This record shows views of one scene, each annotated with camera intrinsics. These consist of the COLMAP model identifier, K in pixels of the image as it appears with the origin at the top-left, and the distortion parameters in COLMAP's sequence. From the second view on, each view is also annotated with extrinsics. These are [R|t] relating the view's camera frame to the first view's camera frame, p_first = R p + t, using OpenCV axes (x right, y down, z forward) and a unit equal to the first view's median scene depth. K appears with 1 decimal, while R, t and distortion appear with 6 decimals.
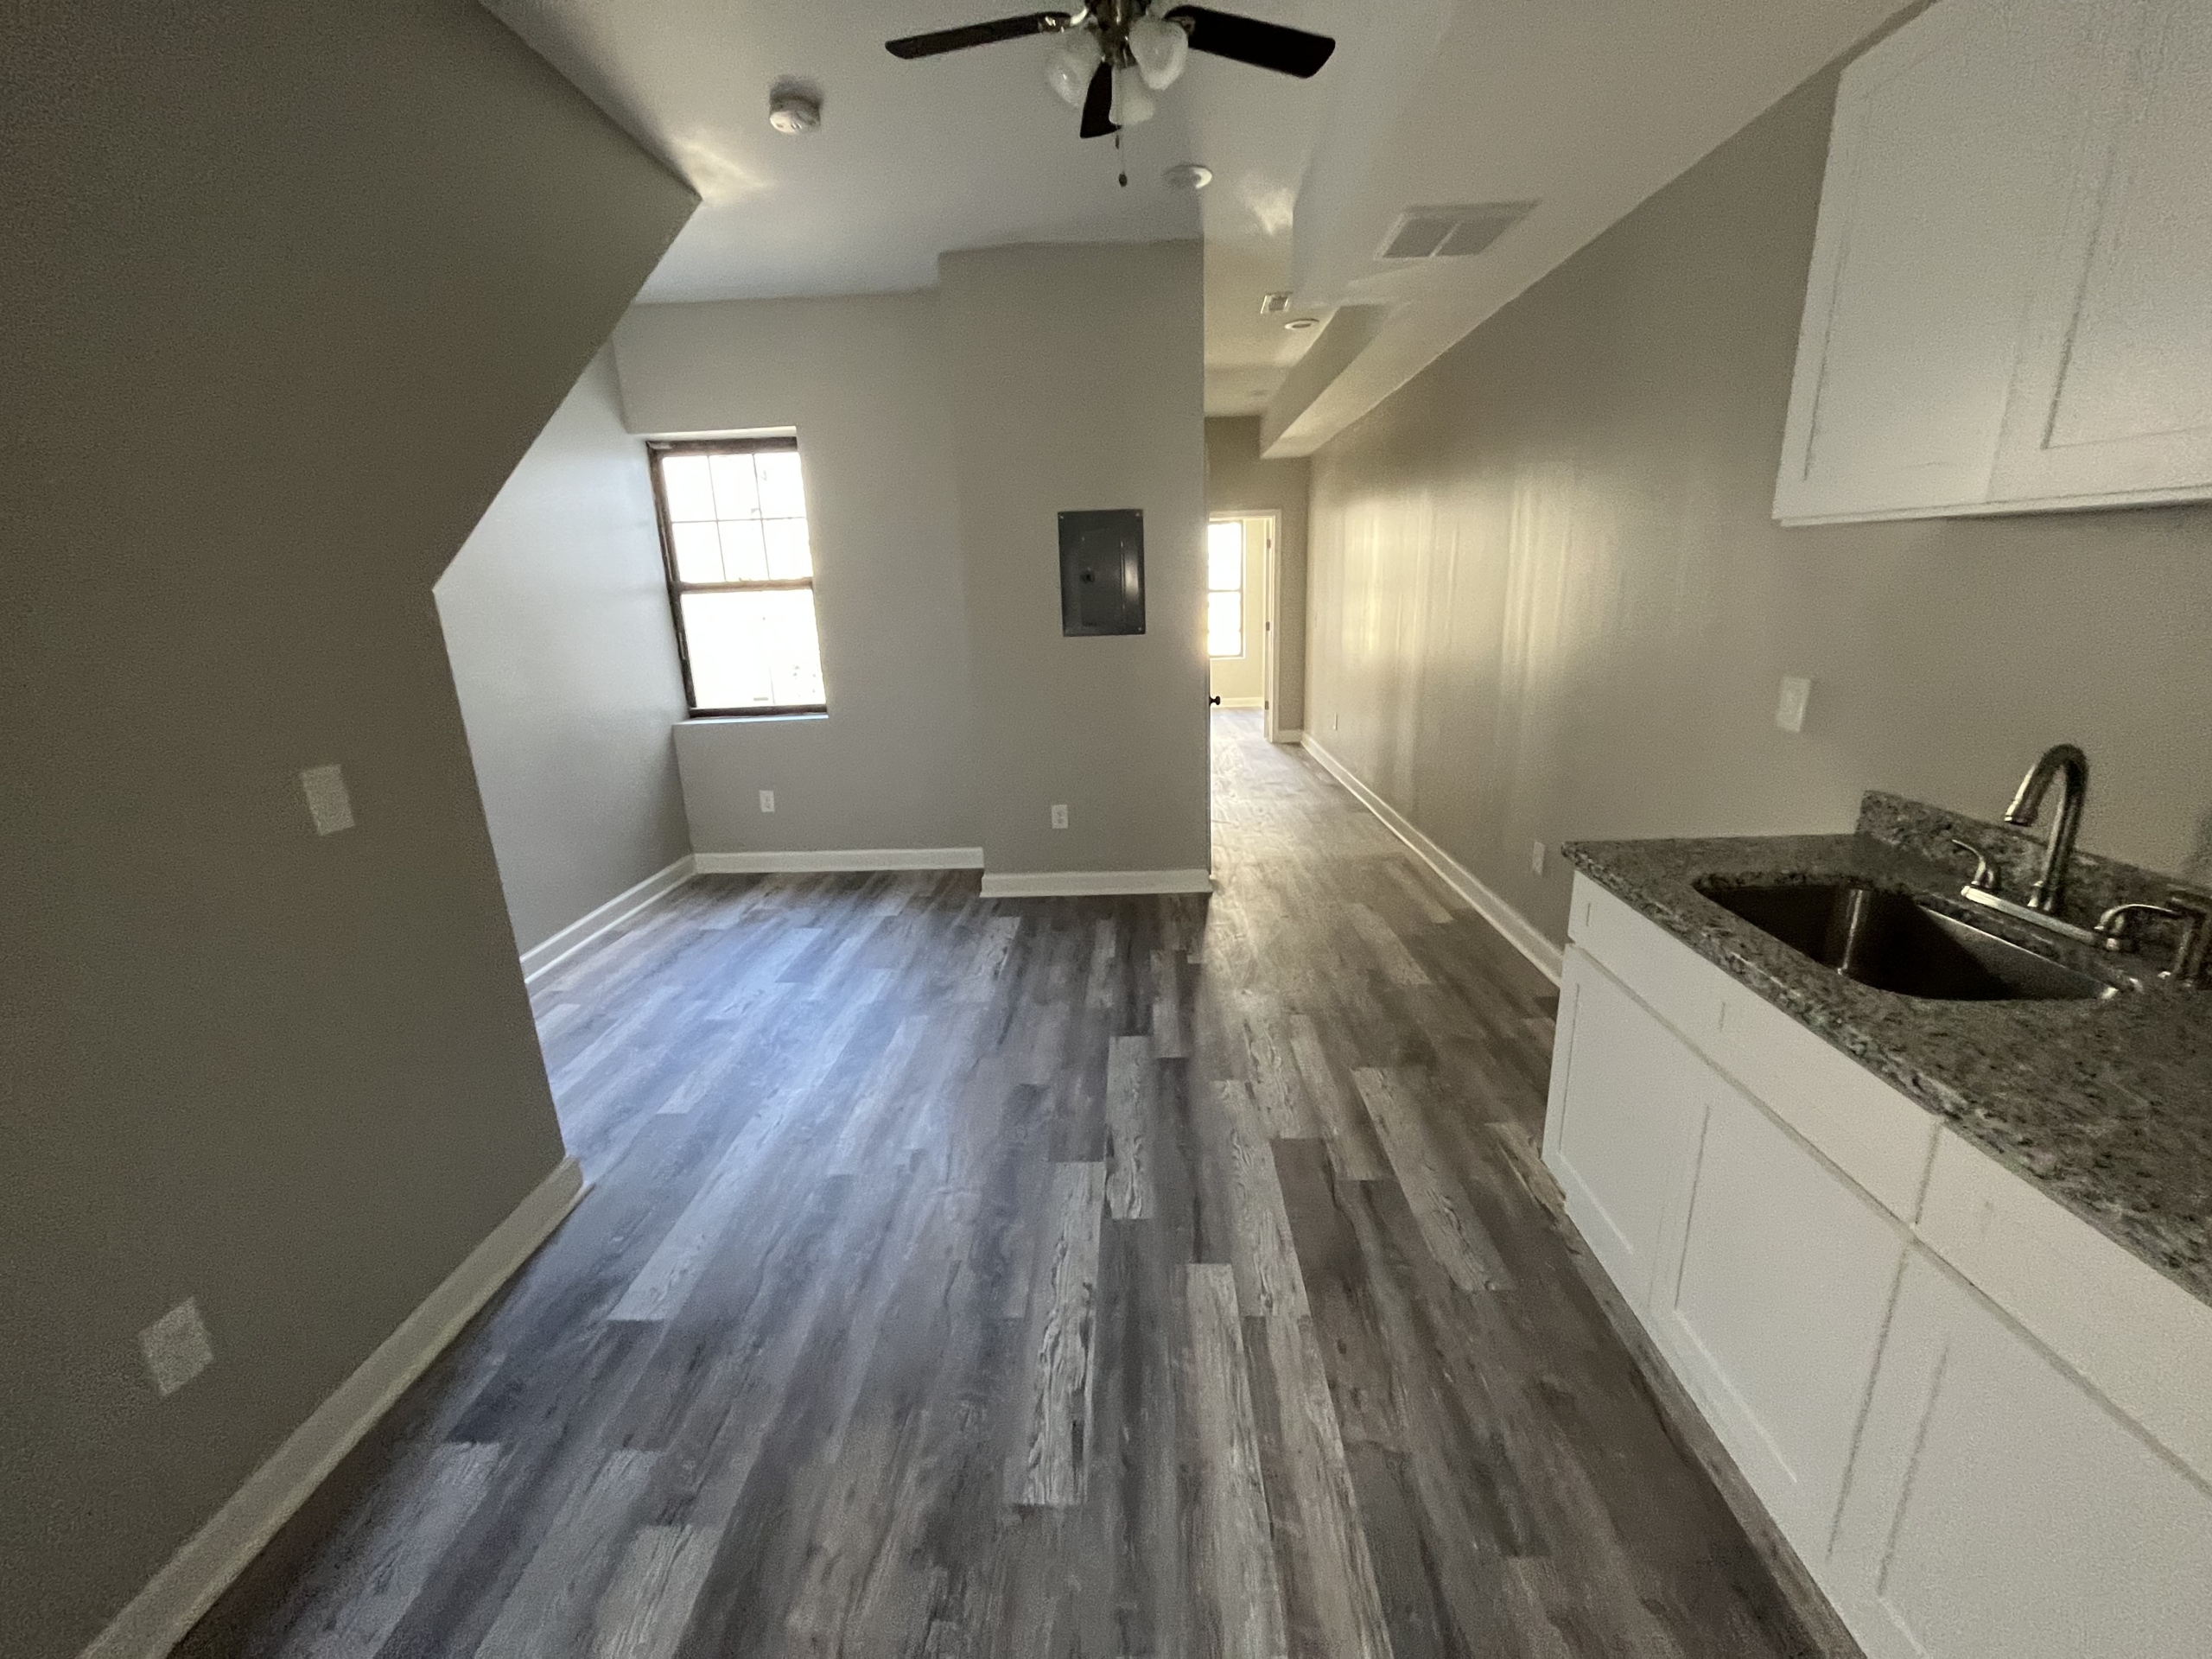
lens RADIAL K [[891.0, 0, 1099.9], [0, 891.0, 825.5], [0, 0, 1]] dist [-0.004003, 0.000297]
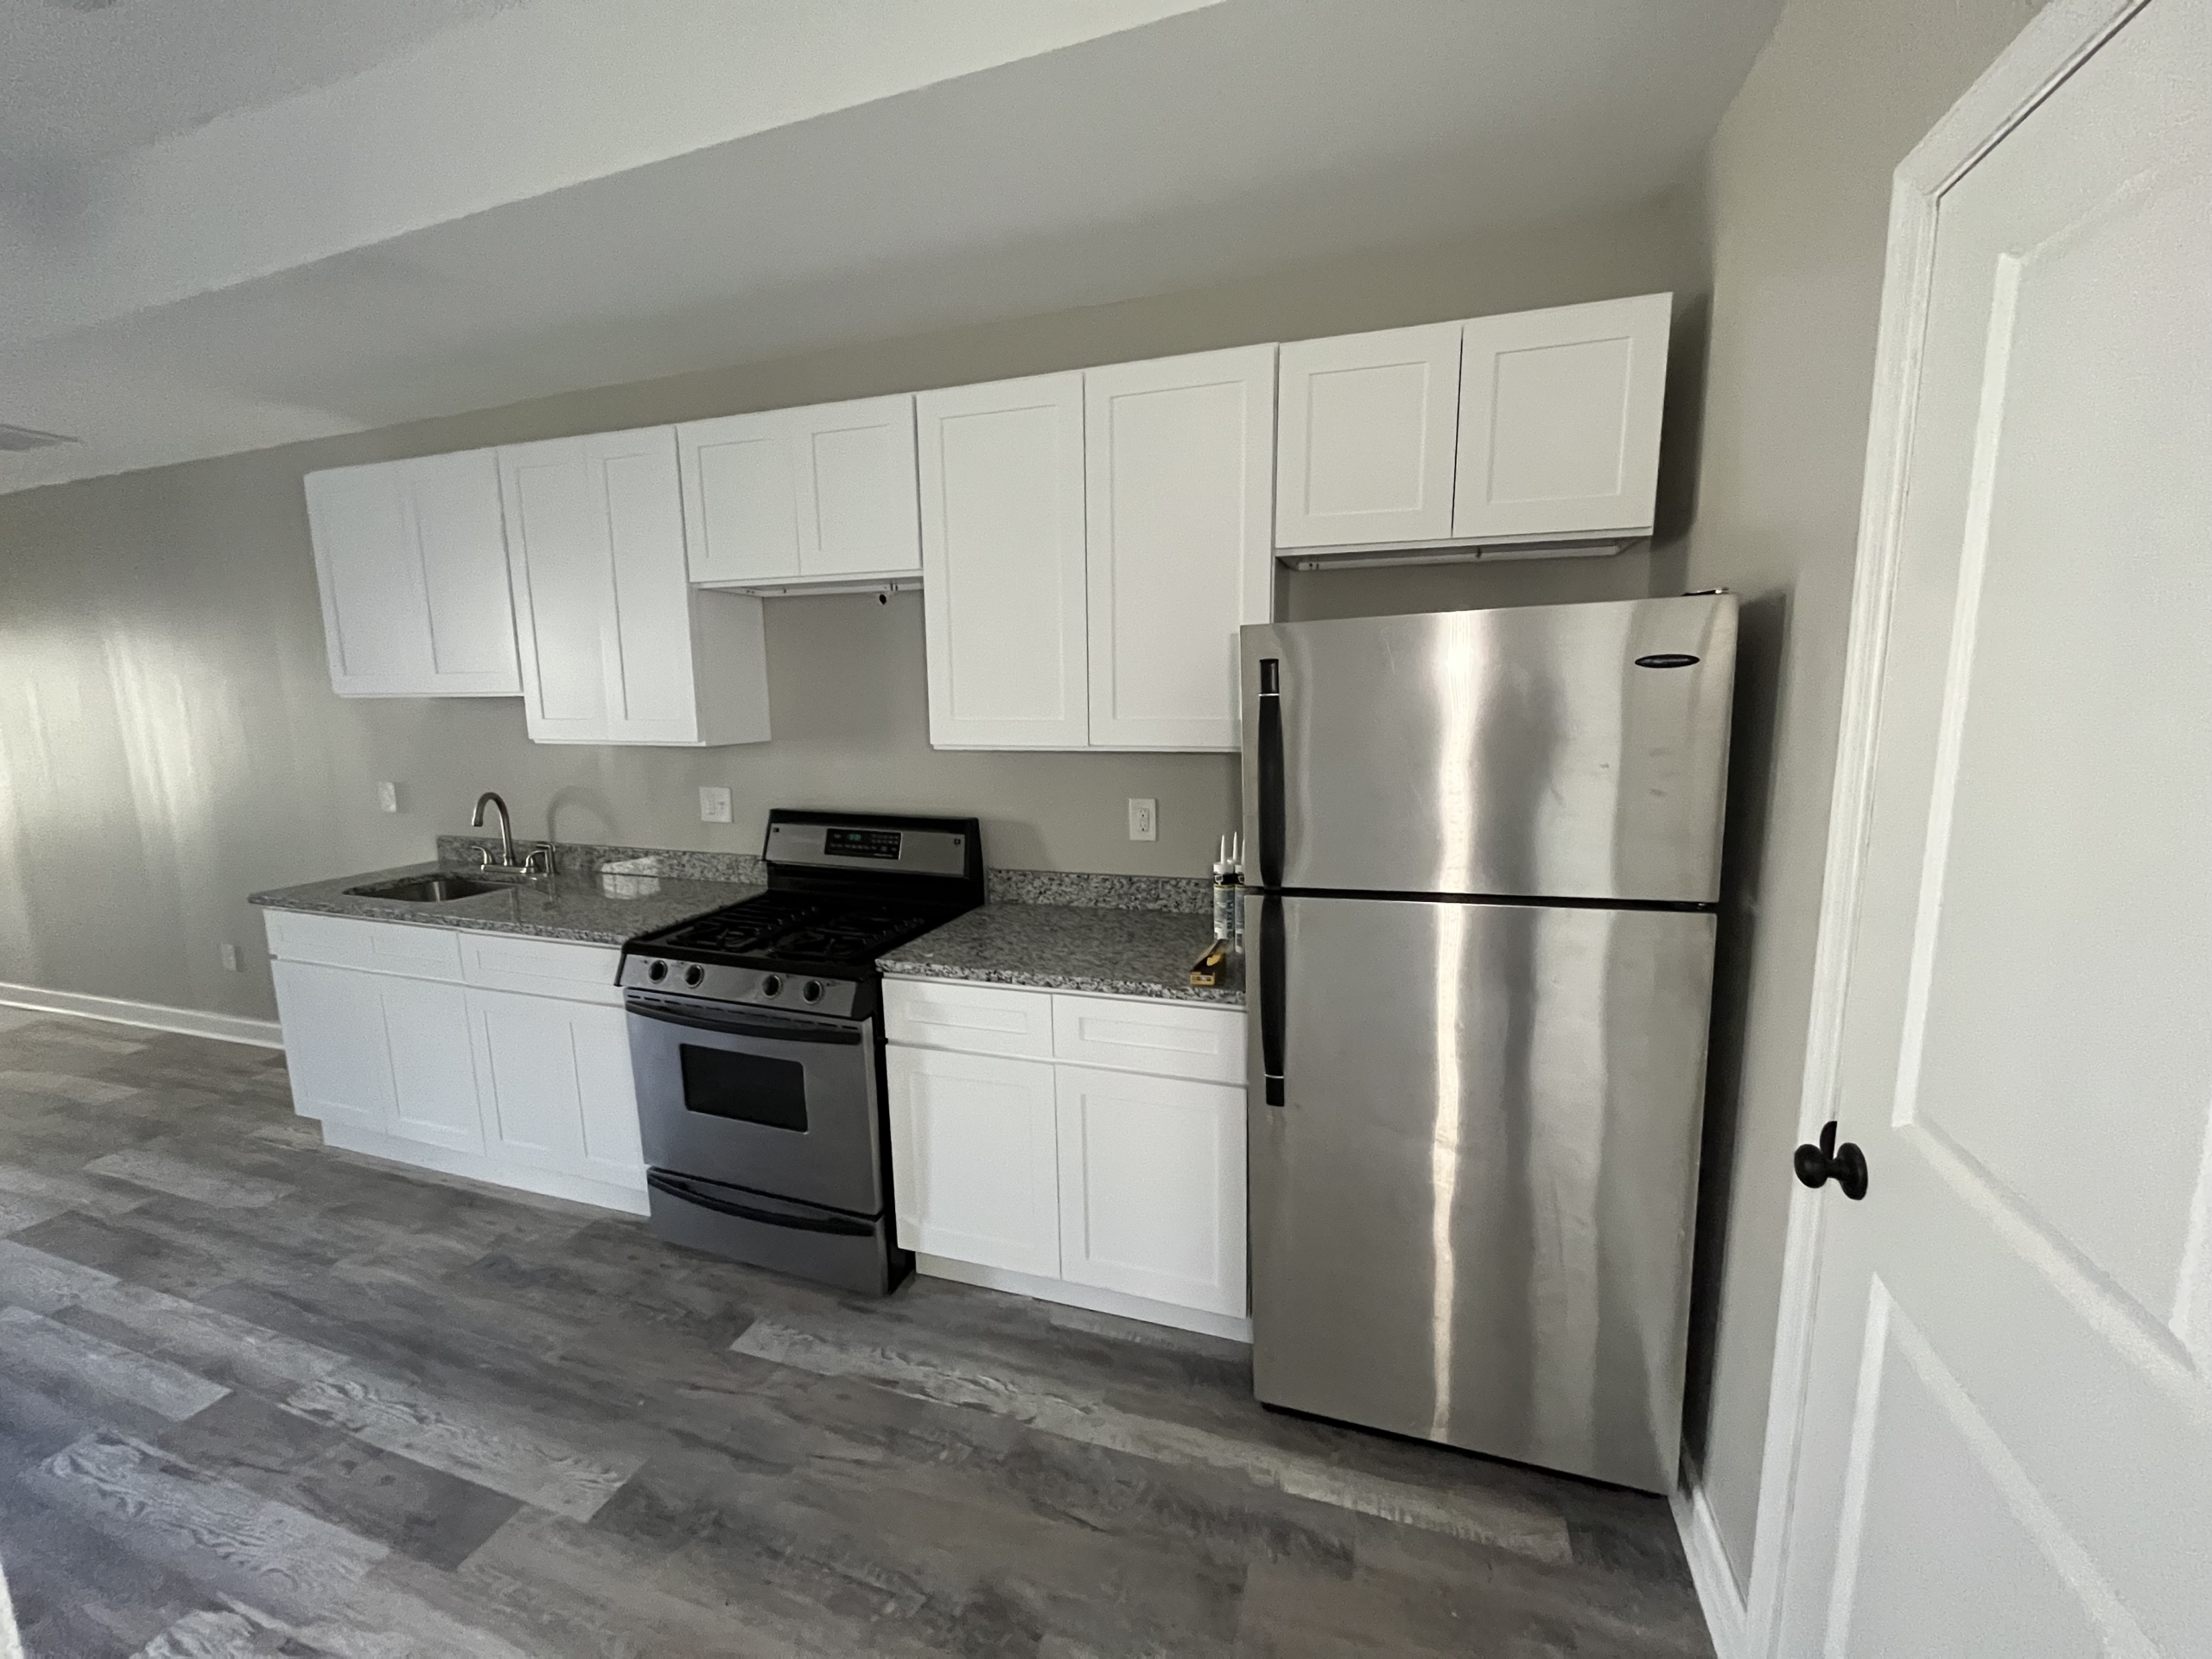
lens RADIAL K [[891.0, 0, 1108.4], [0, 891.0, 831.4], [0, 0, 1]] dist [-0.004003, 0.000297]
pose [[0.285900, -0.114273, 0.951421, -0.451055], [0.259298, 0.965050, 0.037992, 0.218800], [-0.922510, 0.235840, 0.305539, -0.775568]]
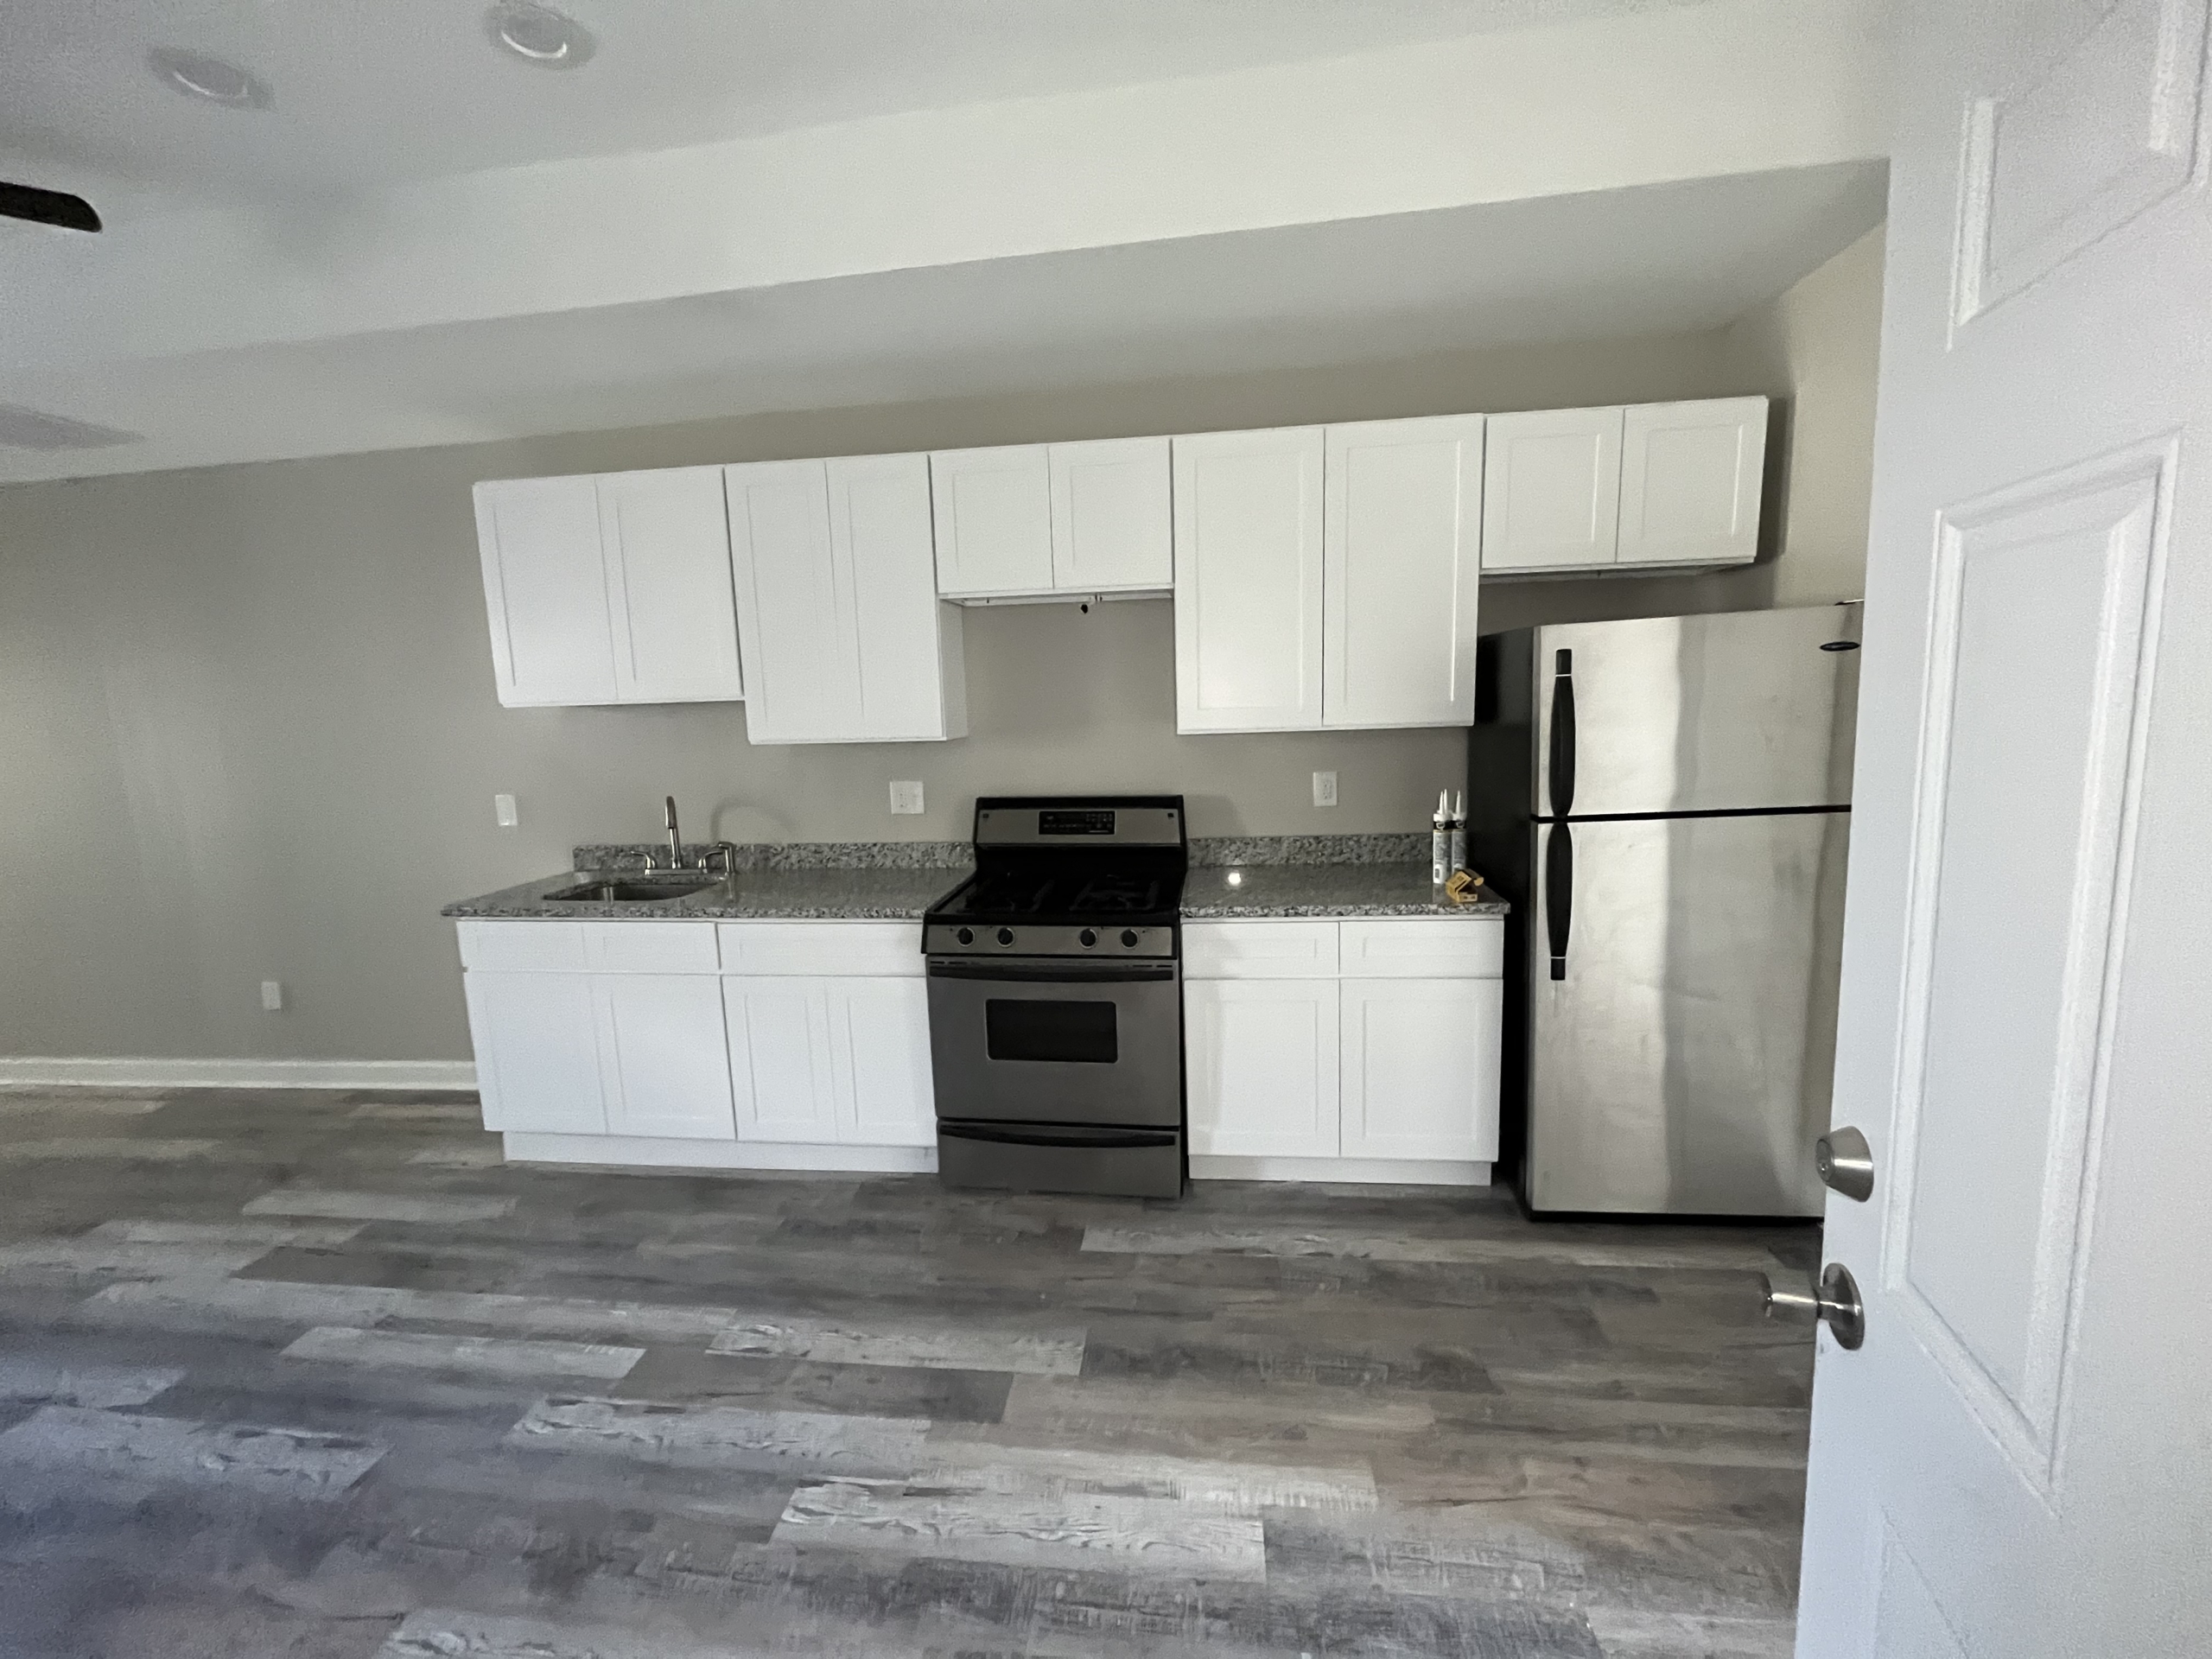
lens RADIAL K [[891.0, 0, 1105.7], [0, 891.0, 831.1], [0, 0, 1]] dist [-0.004003, 0.000297]
pose [[0.086064, -0.109783, 0.990223, -0.782363], [0.297687, 0.951339, 0.079599, 0.101234], [-0.950776, 0.287926, 0.114557, -0.250446]]
